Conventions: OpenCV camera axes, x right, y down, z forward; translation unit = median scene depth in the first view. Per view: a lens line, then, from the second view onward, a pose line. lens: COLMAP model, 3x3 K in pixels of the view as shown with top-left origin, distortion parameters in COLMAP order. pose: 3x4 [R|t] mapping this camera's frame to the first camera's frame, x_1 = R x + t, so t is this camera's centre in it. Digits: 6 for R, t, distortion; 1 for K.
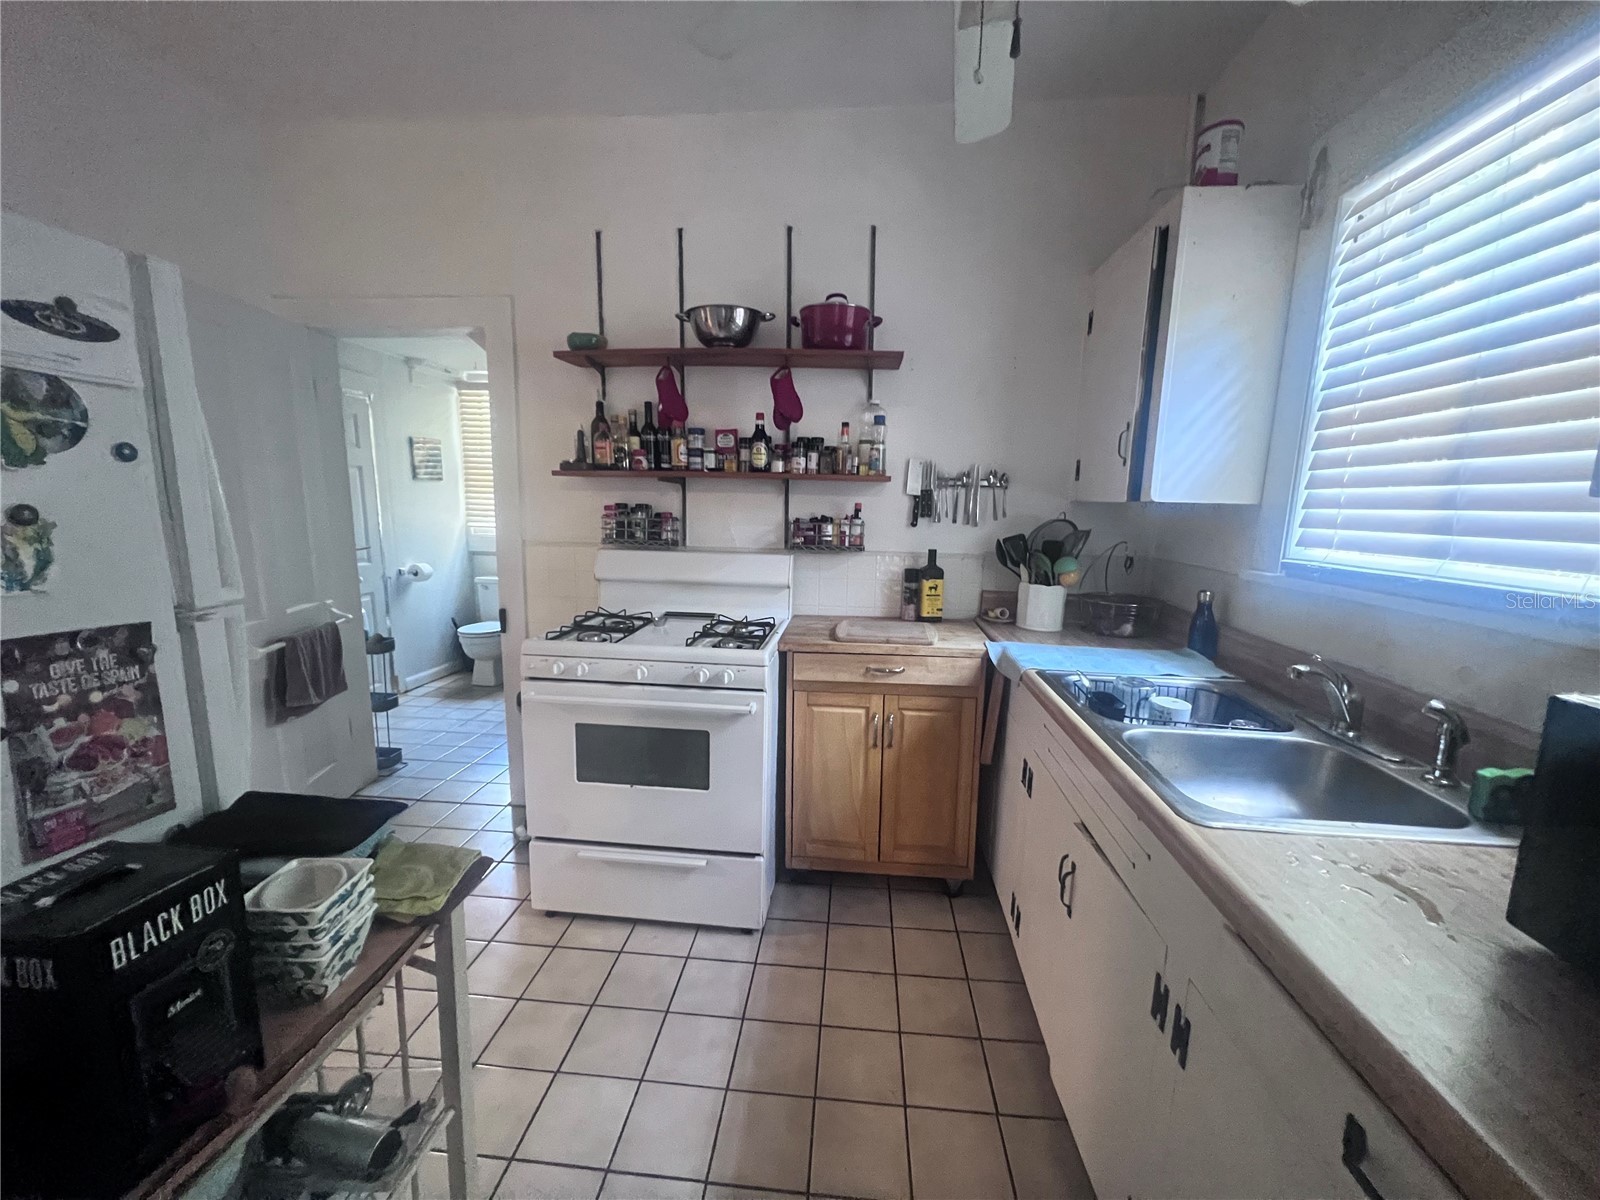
lens RADIAL K [[637.4, 0, 803.3], [0, 637.4, 601.3], [0, 0, 1]] dist [-0.000808, -0.000309]
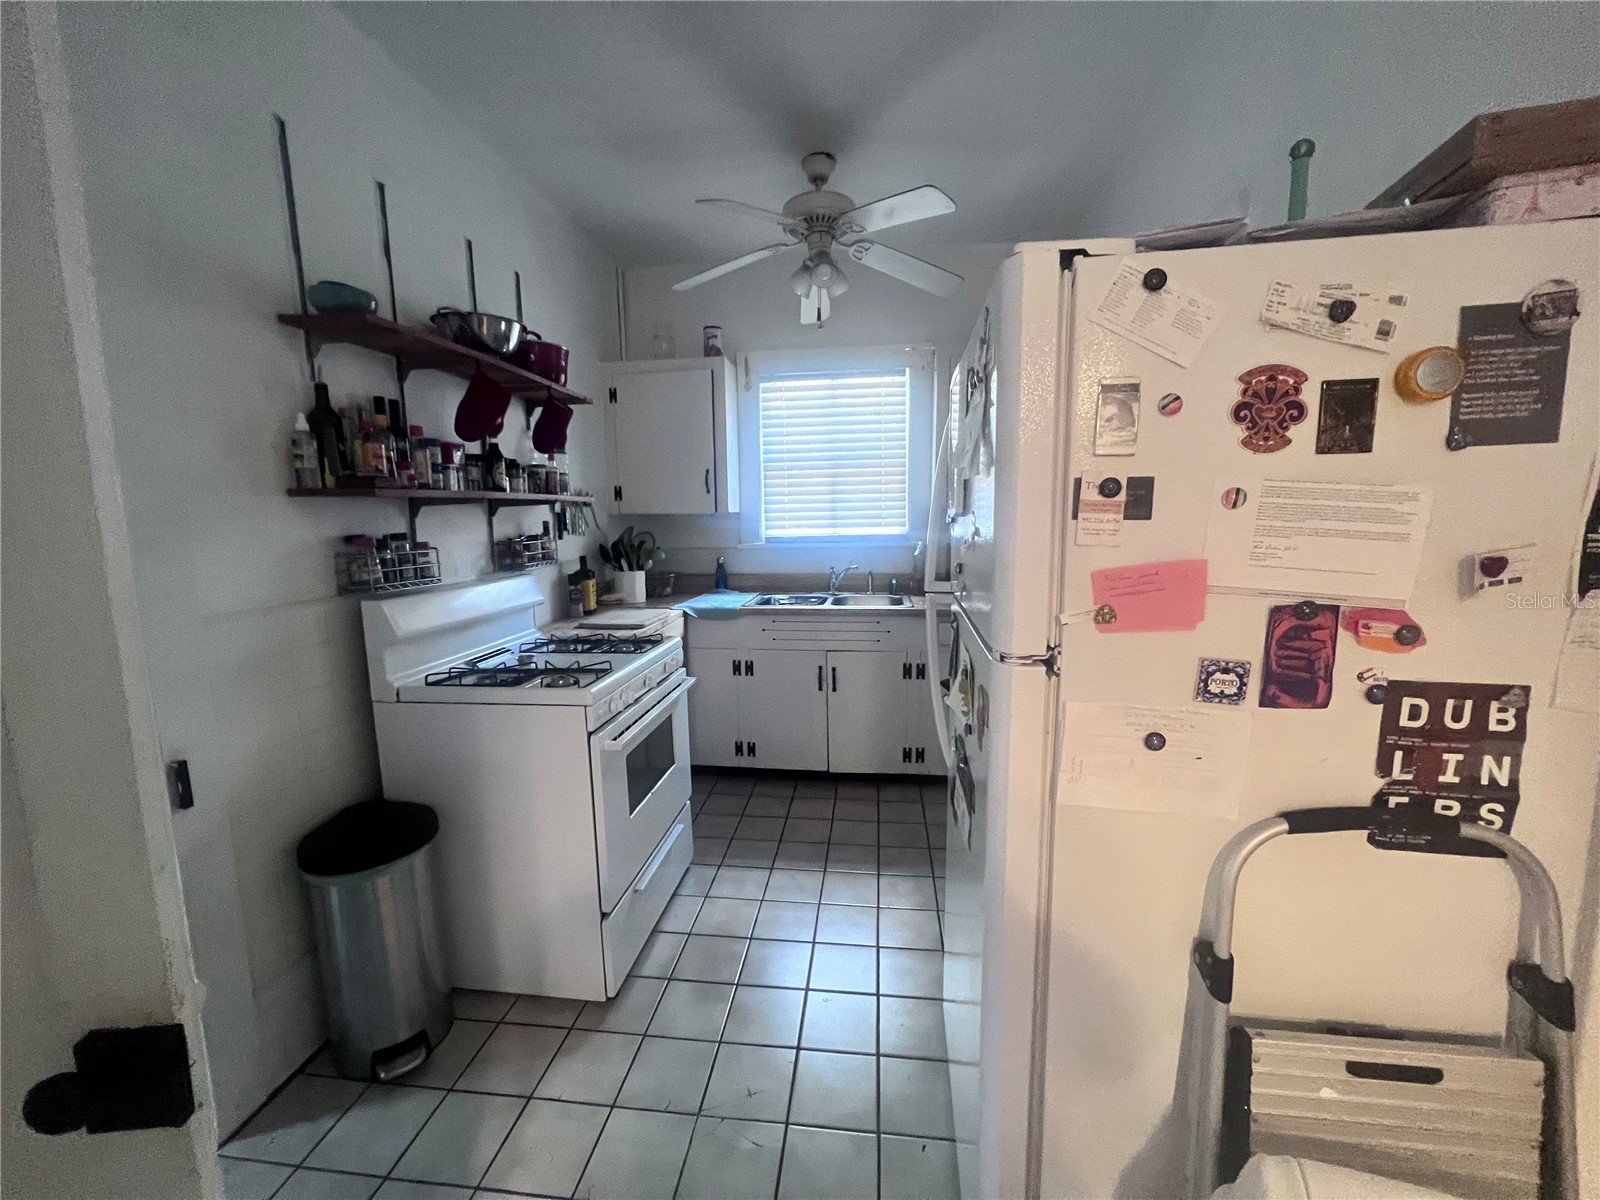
lens RADIAL K [[637.4, 0, 801.2], [0, 637.4, 597.5], [0, 0, 1]] dist [-0.000808, -0.000309]
pose [[0.035124, -0.154778, 0.987325, -1.004302], [0.176596, 0.973349, 0.146304, -0.107678], [-0.983657, 0.169219, 0.061521, 0.515185]]
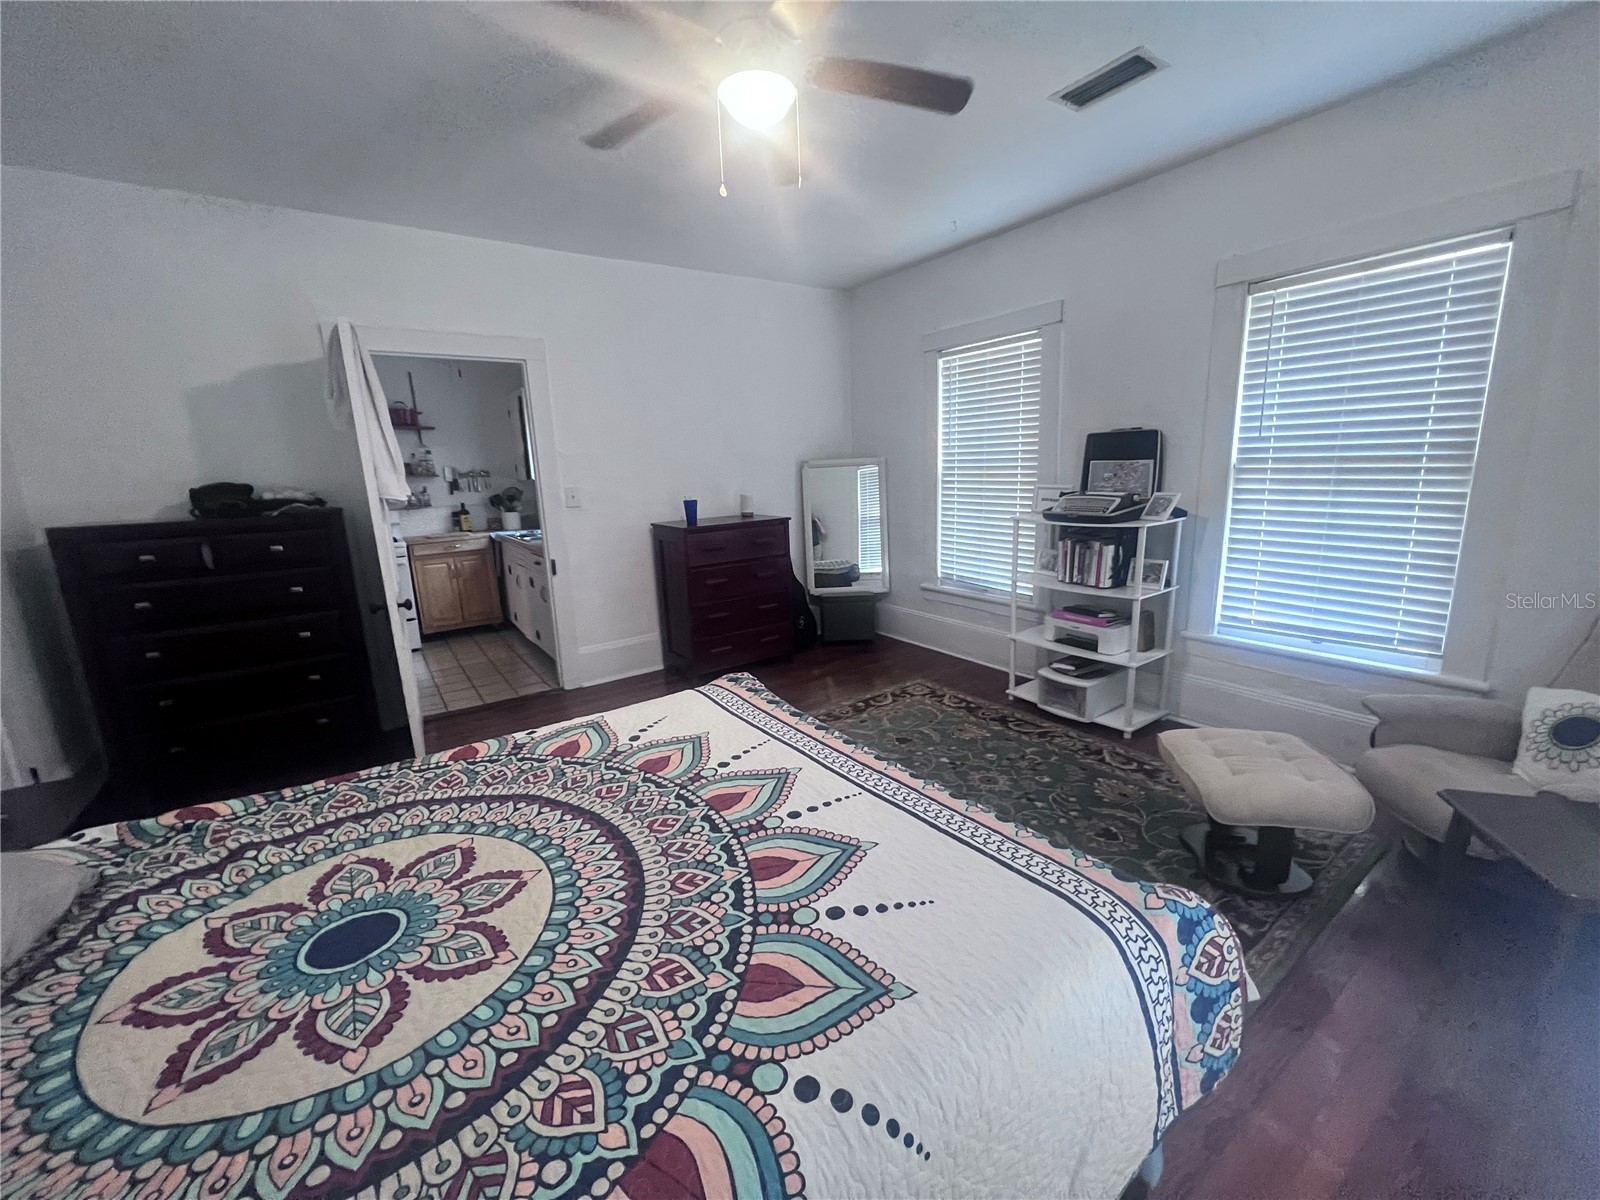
lens RADIAL K [[637.4, 0, 809.6], [0, 637.4, 598.5], [0, 0, 1]] dist [-0.000808, -0.000309]
pose [[0.760551, -0.176799, 0.624744, -0.384772], [0.152890, 0.983922, 0.092319, 0.262712], [-0.631021, 0.025304, 0.775353, -1.768060]]
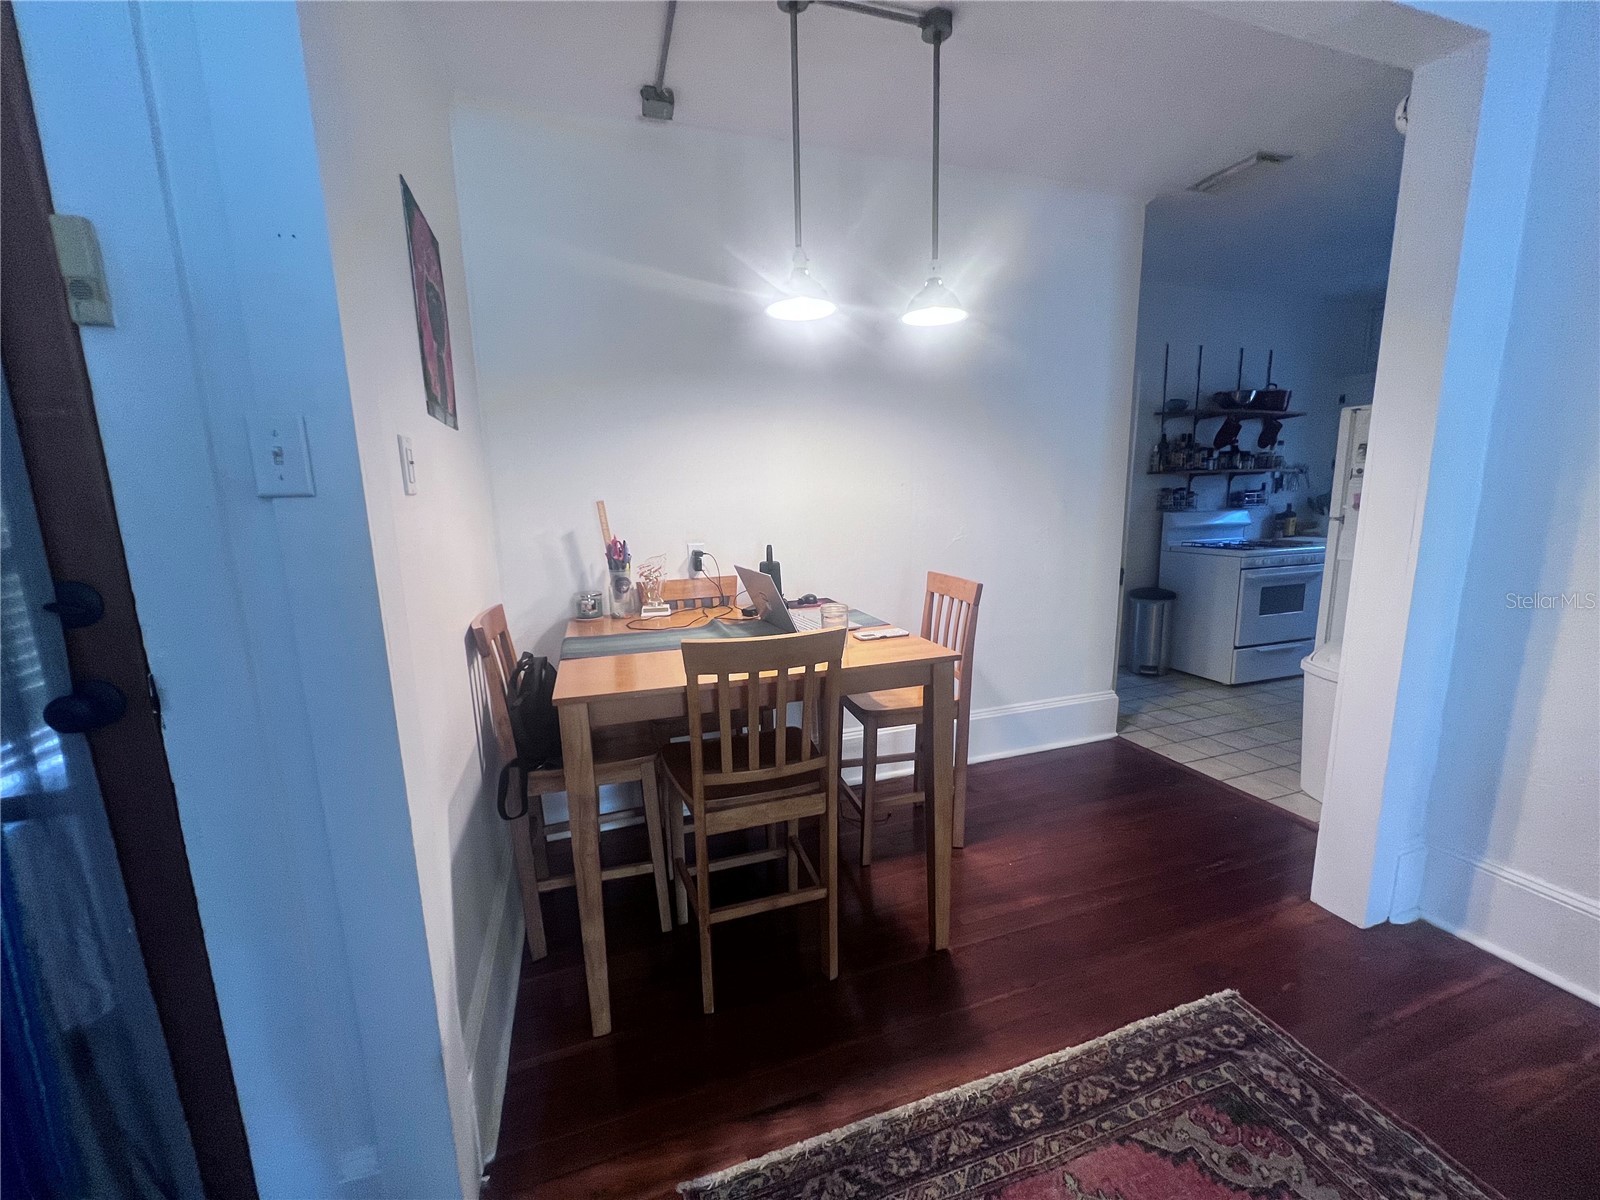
lens RADIAL K [[637.4, 0, 799.7], [0, 637.4, 603.0], [0, 0, 1]] dist [-0.000808, -0.000309]
pose [[0.915272, -0.109579, 0.387647, -2.114725], [0.105494, 0.993909, 0.031874, 0.008539], [-0.388778, 0.011721, 0.921257, -0.308176]]
